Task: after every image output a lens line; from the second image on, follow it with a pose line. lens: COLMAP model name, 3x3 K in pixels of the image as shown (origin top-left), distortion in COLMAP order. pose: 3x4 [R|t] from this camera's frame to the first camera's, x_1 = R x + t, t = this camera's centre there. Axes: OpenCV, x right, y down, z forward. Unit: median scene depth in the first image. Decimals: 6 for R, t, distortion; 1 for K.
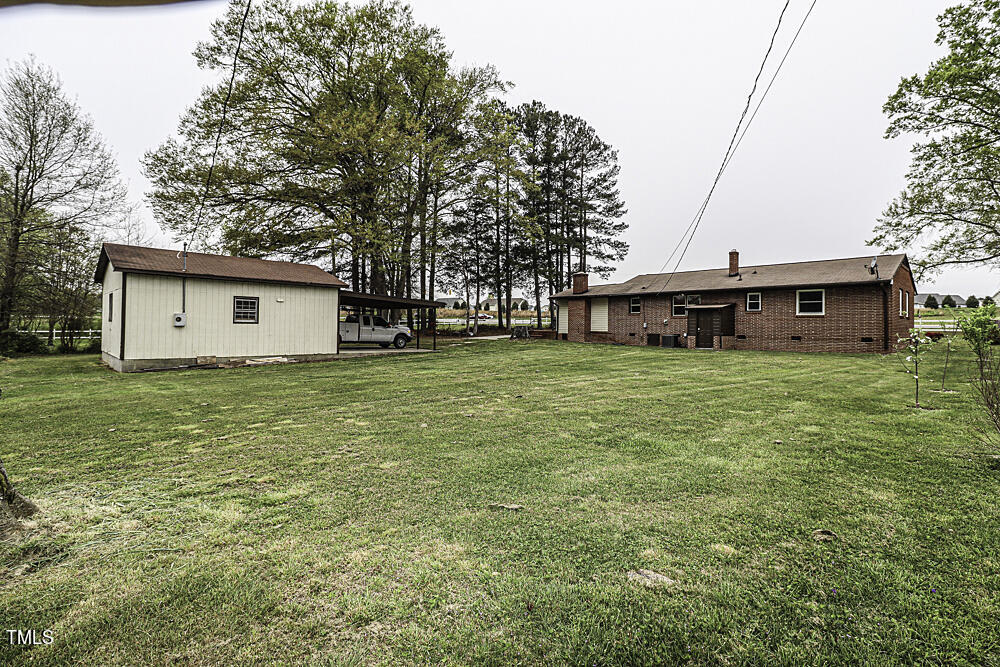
lens RADIAL K [[463.8, 0, 506.7], [0, 463.8, 322.8], [0, 0, 1]] dist [0.004391, -0.014695]
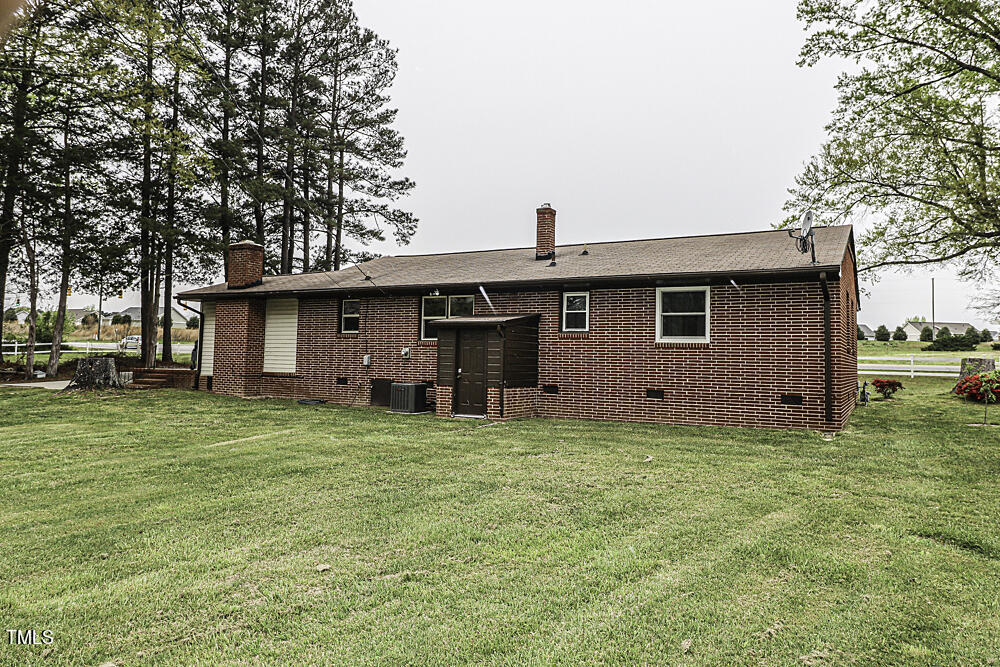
lens RADIAL K [[691.1, 0, 500.0], [0, 691.1, 333.5], [0, 0, 1]] dist [-0.007324, -0.001702]
pose [[0.954733, 0.022825, 0.296586, 0.181664], [-0.014184, 0.999411, -0.031255, -0.001304], [-0.297124, 0.025633, 0.954495, 0.260891]]
